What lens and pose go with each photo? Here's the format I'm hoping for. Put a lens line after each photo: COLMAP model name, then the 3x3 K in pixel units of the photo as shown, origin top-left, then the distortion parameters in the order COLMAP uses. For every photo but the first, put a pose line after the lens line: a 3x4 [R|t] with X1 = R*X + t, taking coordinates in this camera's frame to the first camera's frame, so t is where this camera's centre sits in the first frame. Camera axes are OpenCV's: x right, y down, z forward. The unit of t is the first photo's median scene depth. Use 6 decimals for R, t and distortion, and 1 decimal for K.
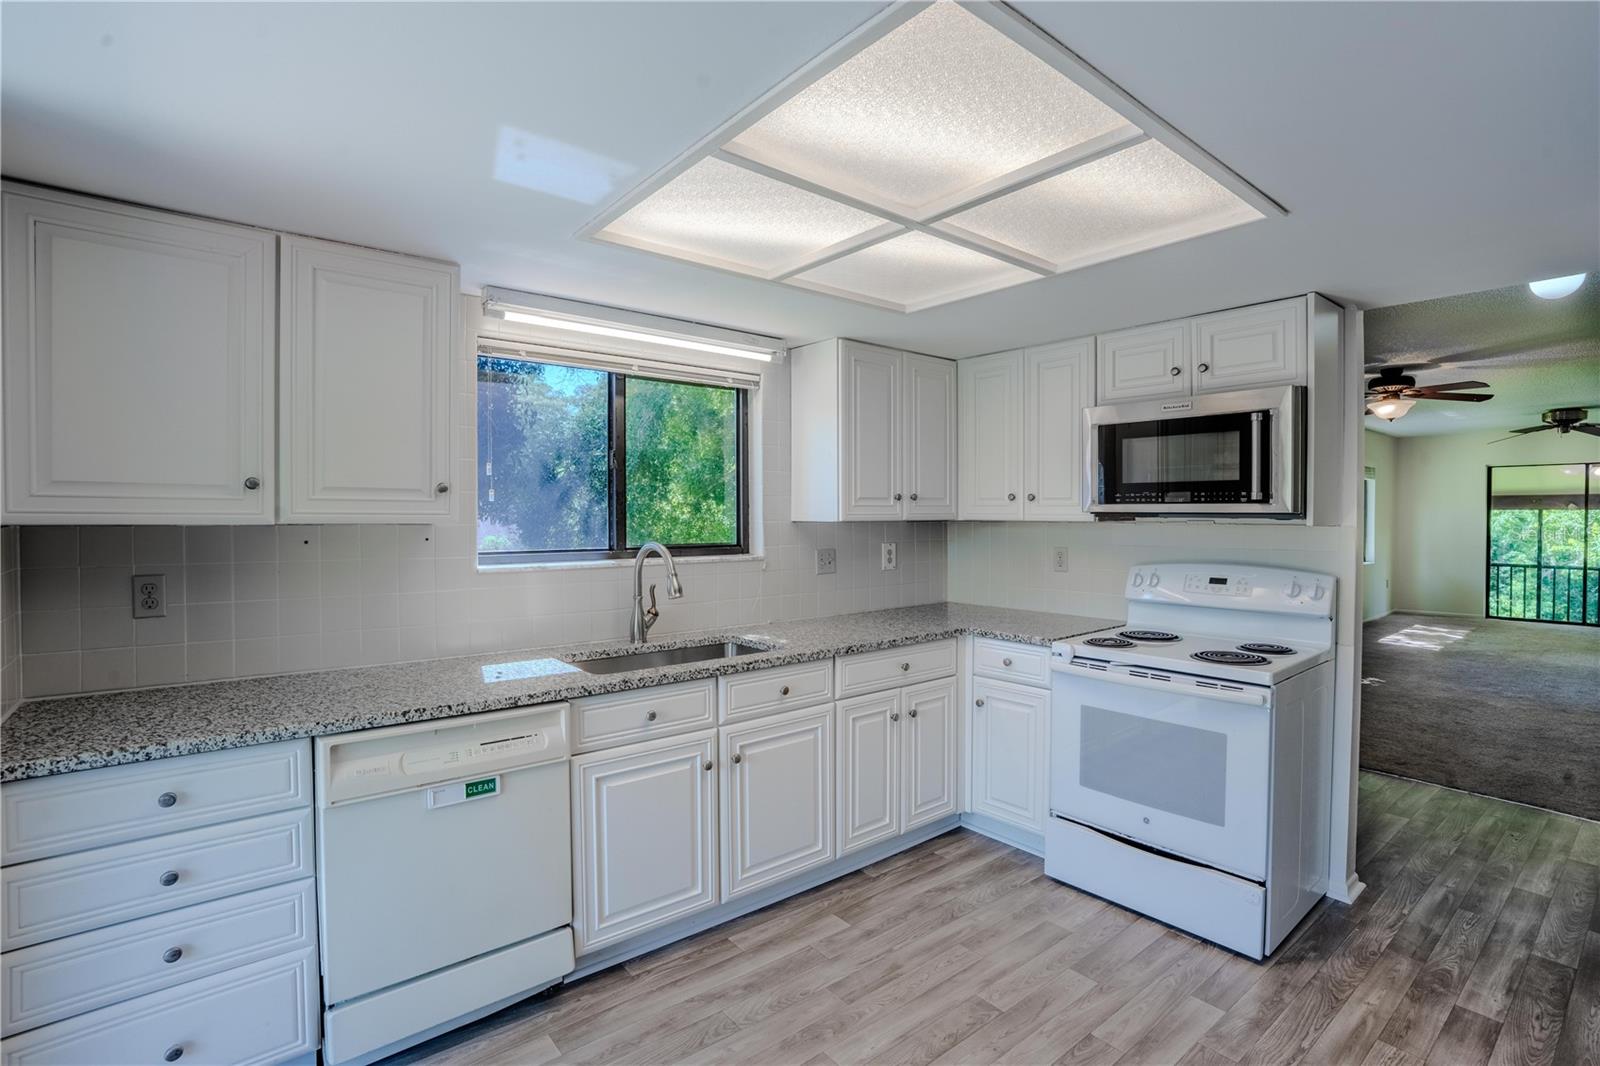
lens RADIAL K [[760.5, 0, 800.0], [0, 760.5, 533.0], [0, 0, 1]] dist [-0.051746, 0.024216]
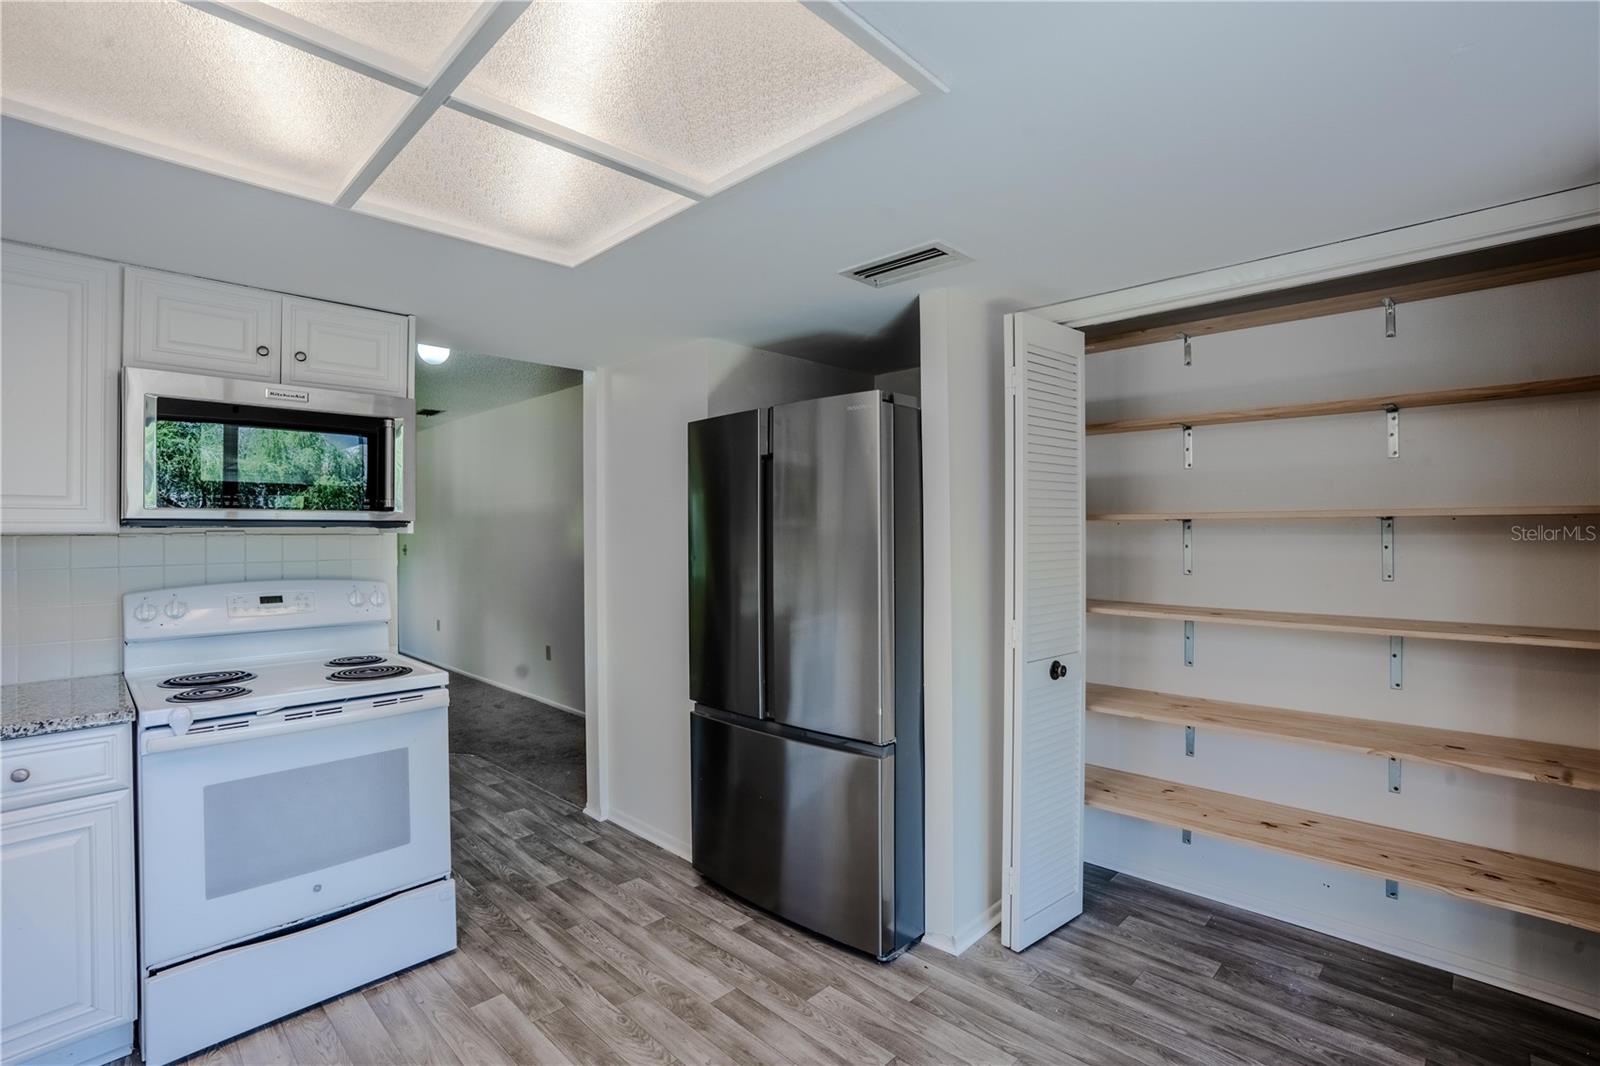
lens RADIAL K [[737.5, 0, 800.0], [0, 737.5, 533.0], [0, 0, 1]] dist [-0.024337, 0.000453]
pose [[-0.115937, 0.001108, 0.993256, -0.429091], [0.029354, 0.999566, 0.002312, 0.003127], [-0.992823, 0.029424, -0.115919, 0.586188]]
